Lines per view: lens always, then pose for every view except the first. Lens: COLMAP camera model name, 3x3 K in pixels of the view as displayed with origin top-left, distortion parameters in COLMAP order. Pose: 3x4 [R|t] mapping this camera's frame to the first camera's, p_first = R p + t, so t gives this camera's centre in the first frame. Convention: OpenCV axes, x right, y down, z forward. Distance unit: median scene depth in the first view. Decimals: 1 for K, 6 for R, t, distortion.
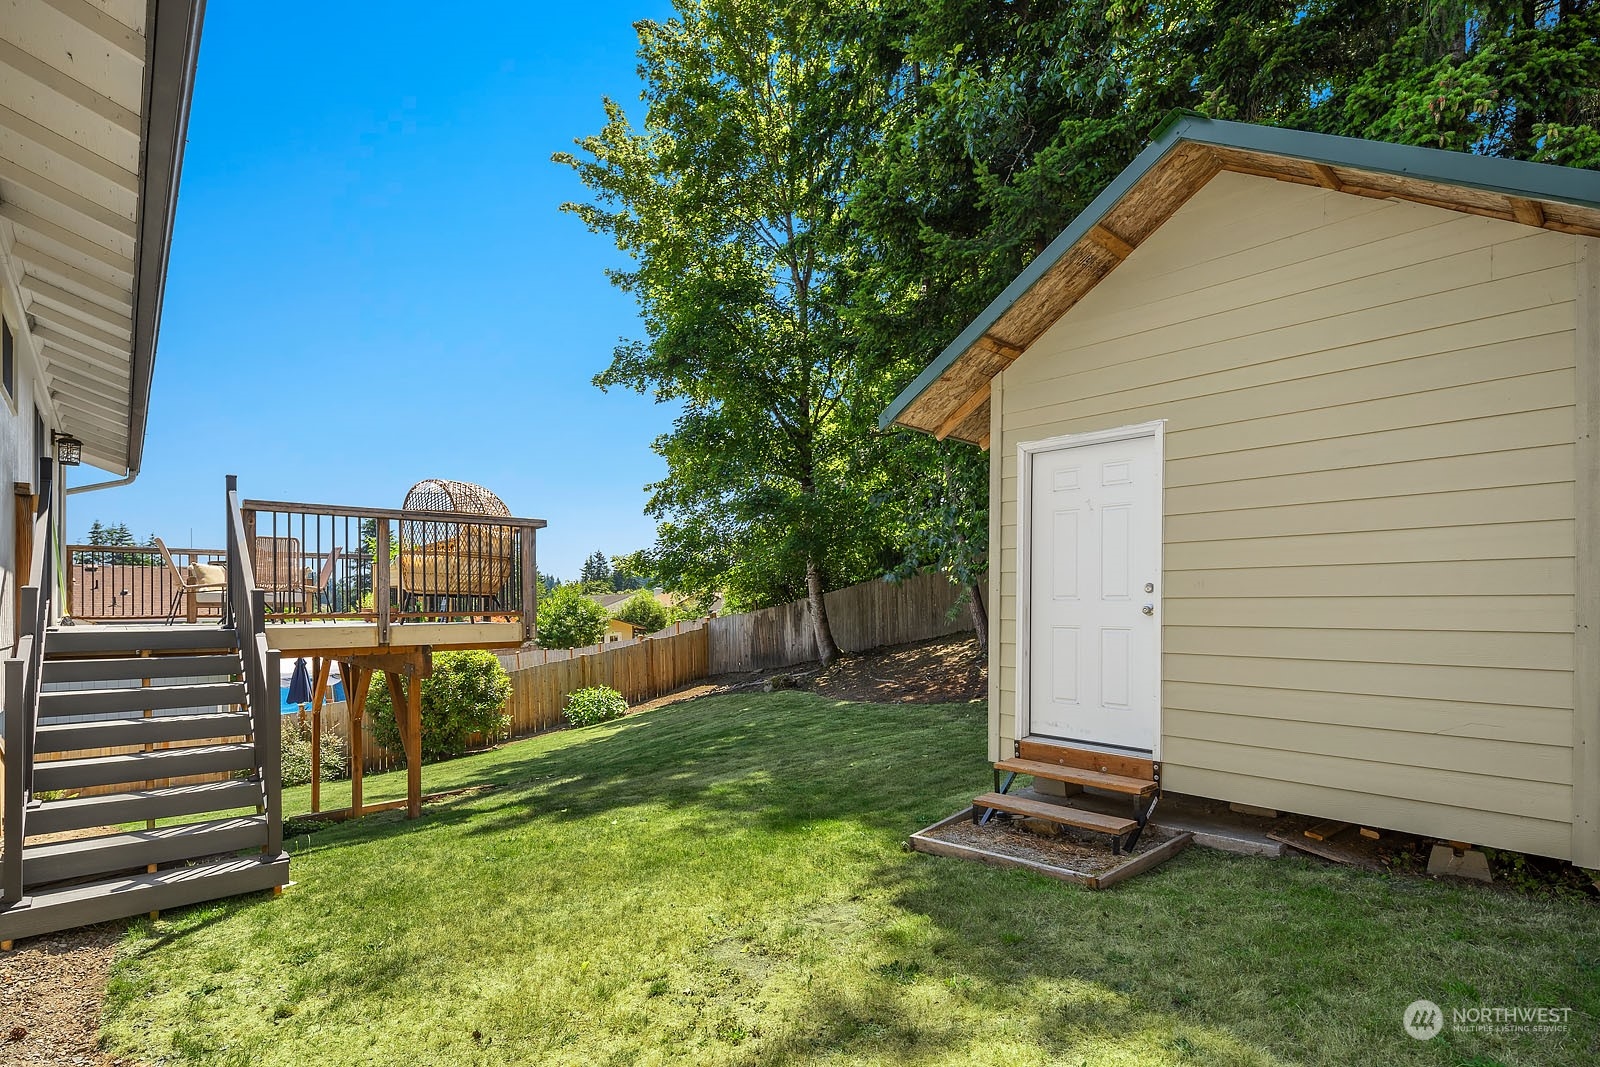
lens RADIAL K [[774.7, 0, 802.8], [0, 774.7, 592.2], [0, 0, 1]] dist [-0.000984, -0.000121]
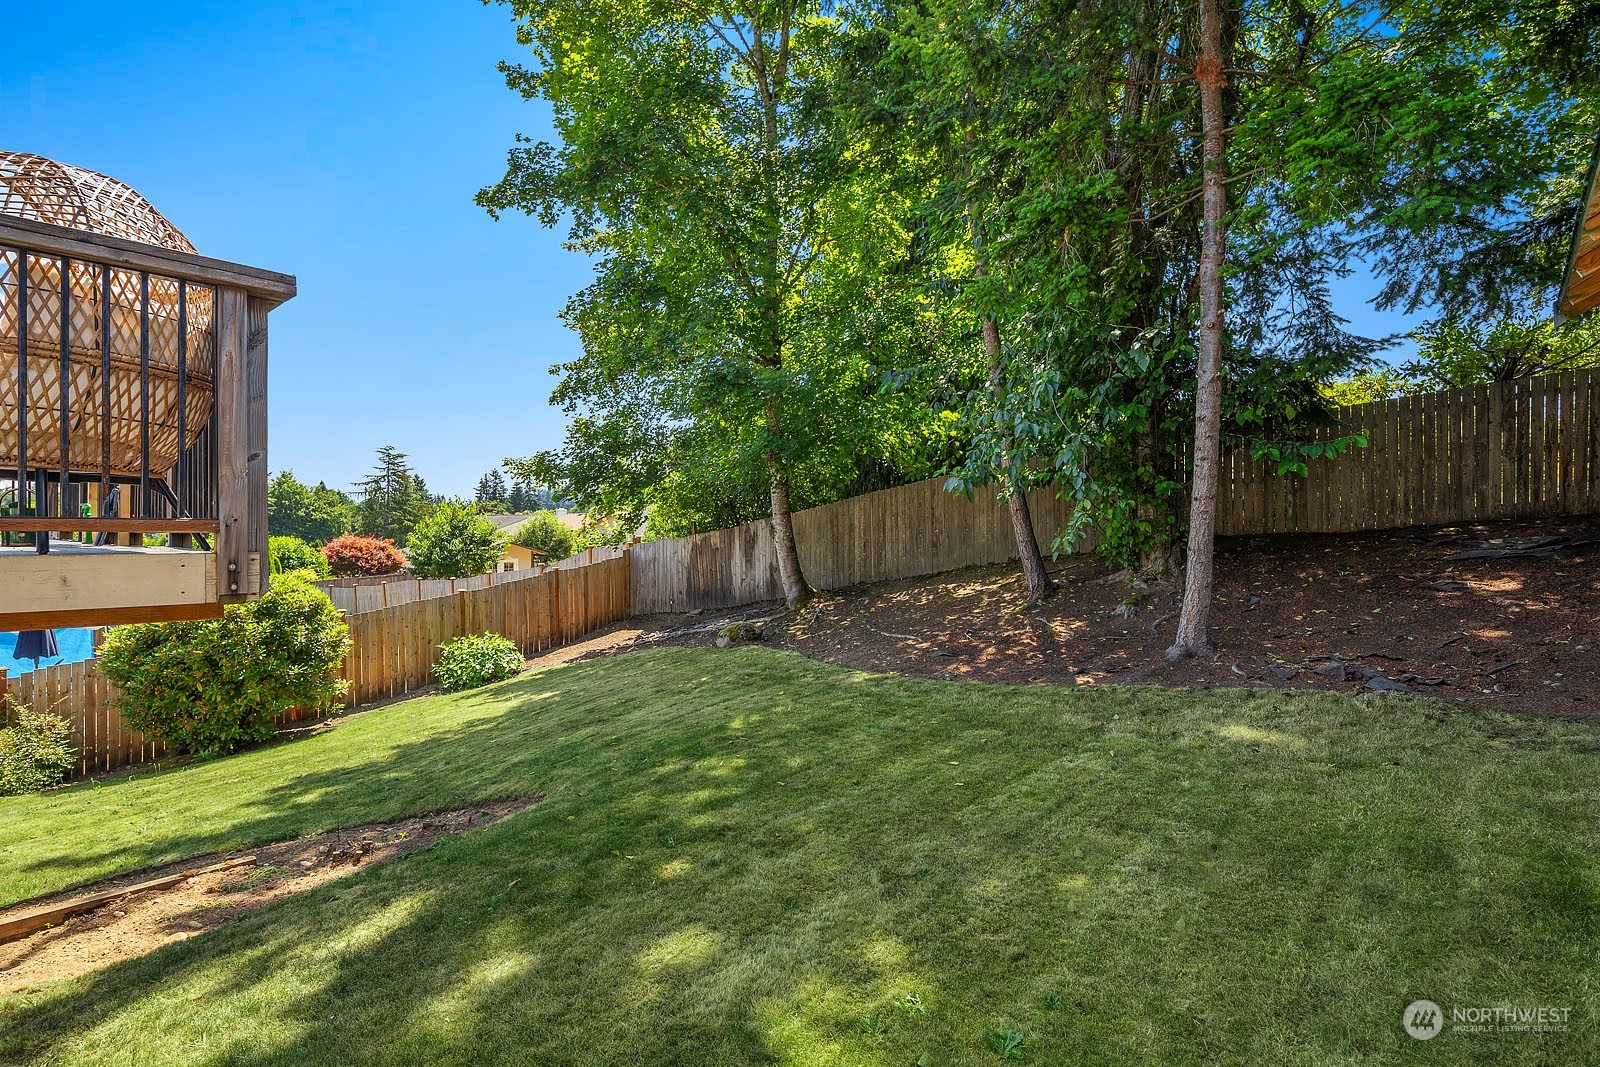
lens RADIAL K [[777.9, 0, 800.0], [0, 777.9, 533.5], [0, 0, 1]] dist [0.005129, 0.000475]
pose [[0.993204, 0.015535, 0.115347, -0.050302], [-0.017731, 0.999680, 0.018043, 0.006890], [-0.115029, -0.019966, 0.993161, 0.227247]]
